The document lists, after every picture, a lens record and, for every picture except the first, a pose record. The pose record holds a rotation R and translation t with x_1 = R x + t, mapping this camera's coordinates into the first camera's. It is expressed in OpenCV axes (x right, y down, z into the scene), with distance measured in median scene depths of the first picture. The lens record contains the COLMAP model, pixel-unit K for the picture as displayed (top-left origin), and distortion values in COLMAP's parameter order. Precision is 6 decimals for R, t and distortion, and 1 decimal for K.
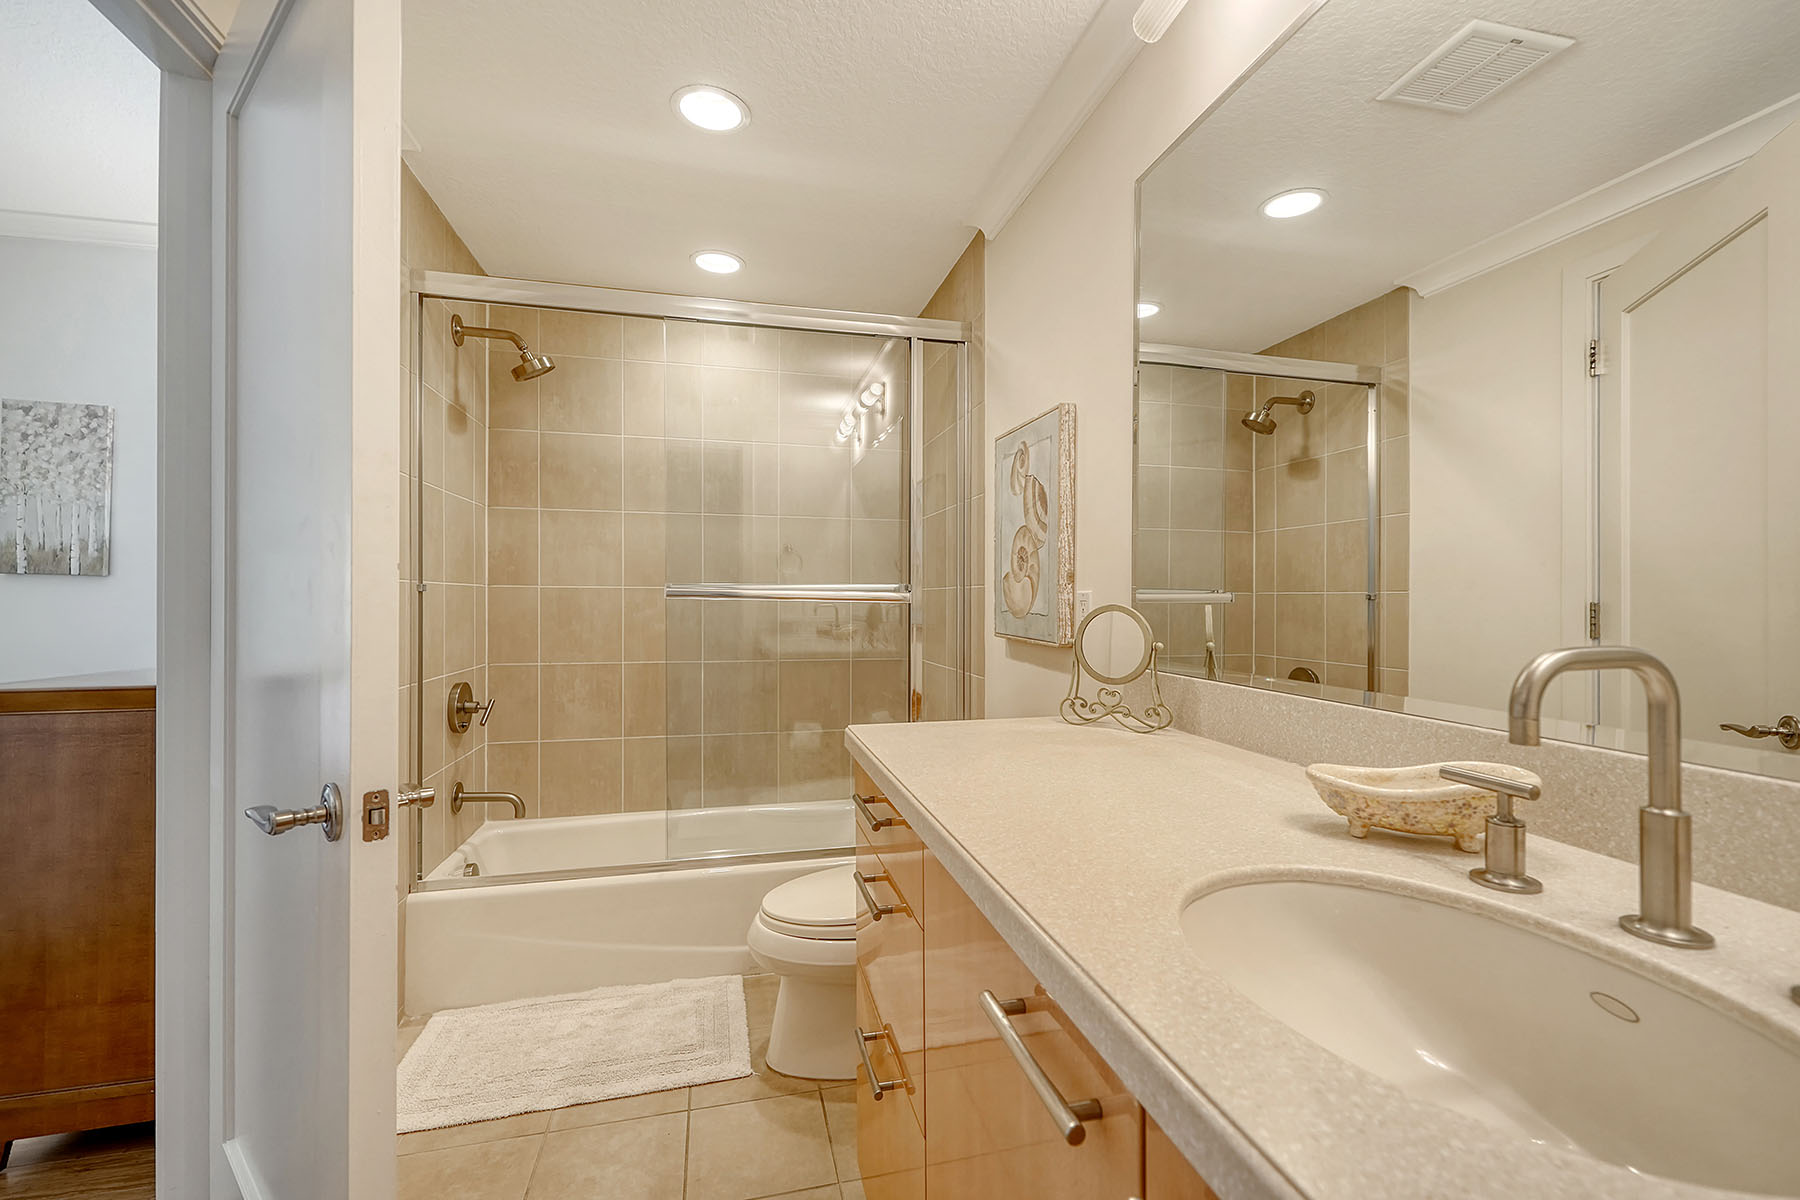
lens RADIAL K [[756.1, 0, 890.8], [0, 756.1, 594.3], [0, 0, 1]] dist [-0.001682, -0.000520]
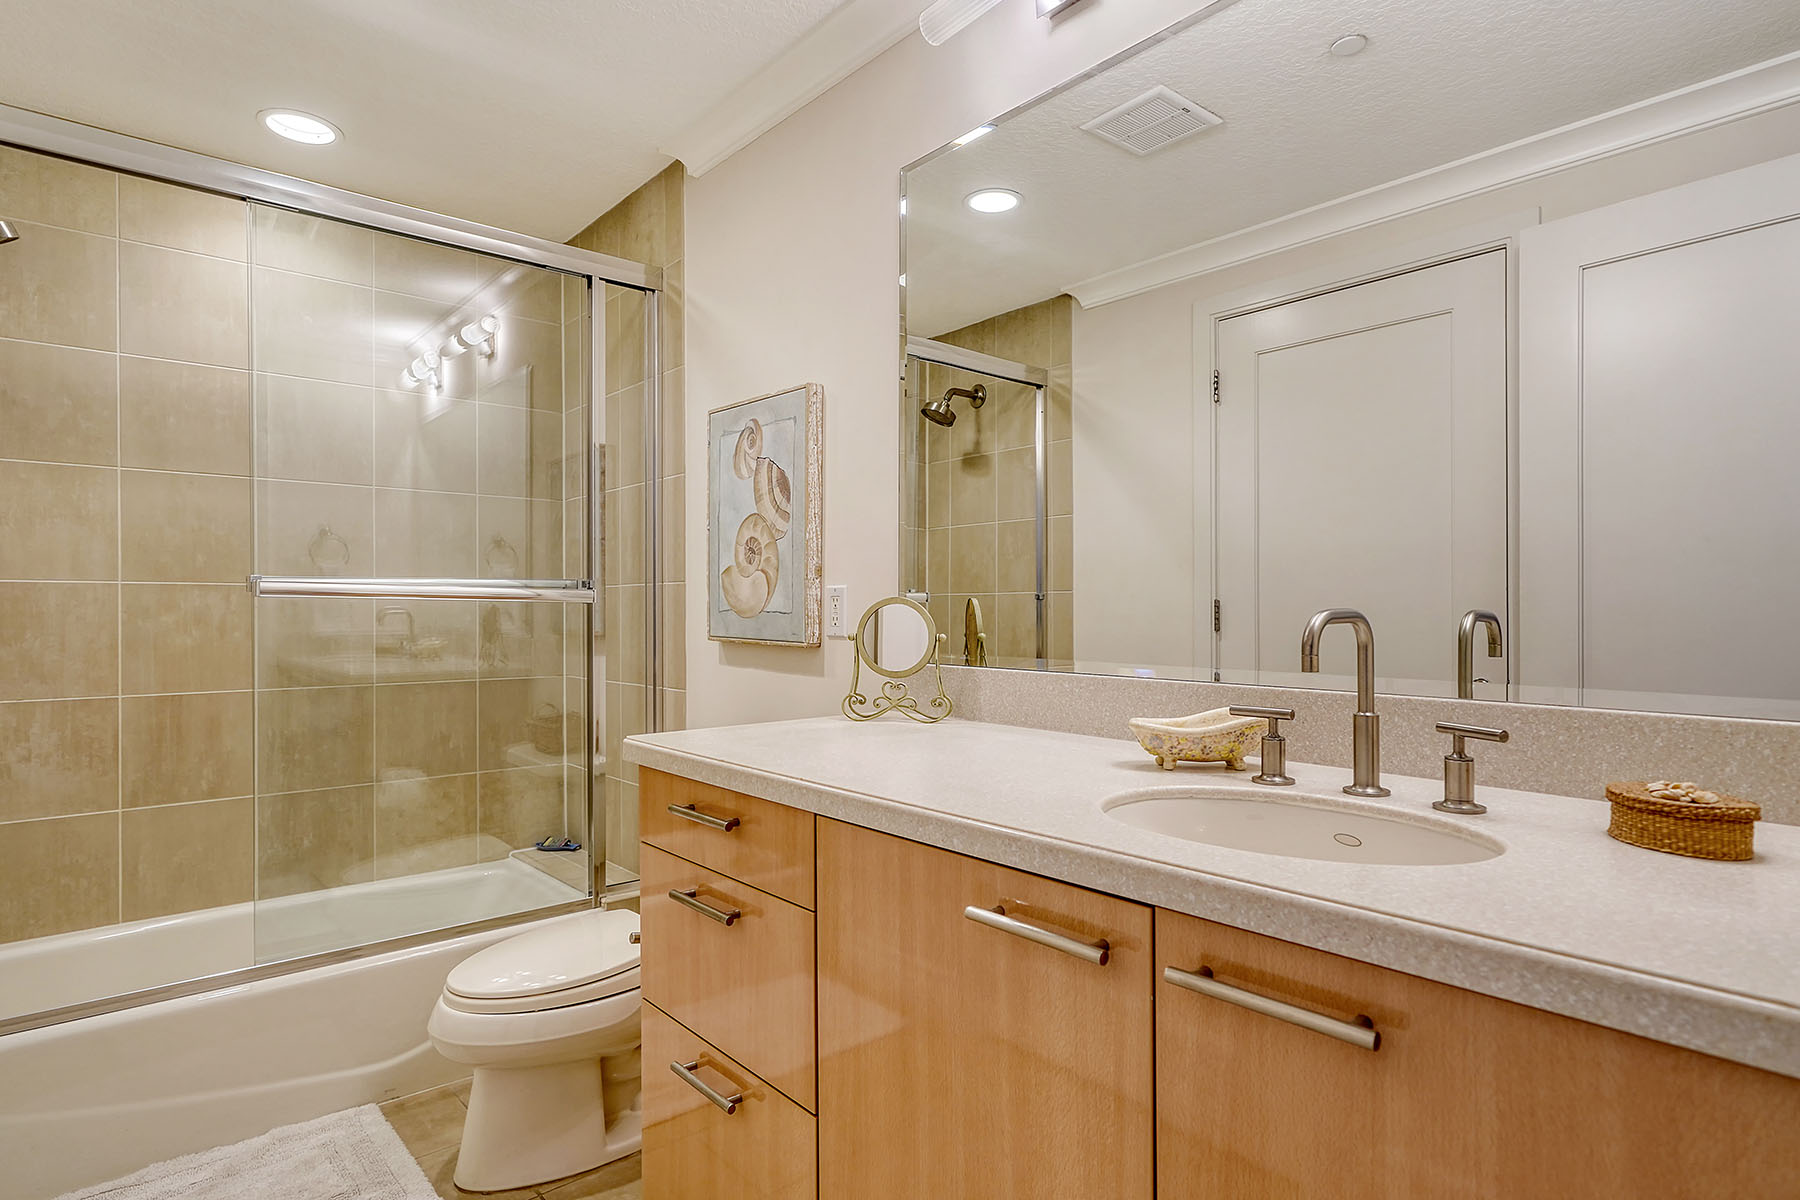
lens RADIAL K [[958.1, 0, 900.0], [0, 958.1, 600.0], [0, 0, 1]] dist [-0.003342, 0.000023]
pose [[0.890133, -0.002364, 0.455694, -0.169664], [0.002669, 0.999996, -0.000025, 0.010623], [-0.455692, 0.001238, 0.890136, -0.075965]]
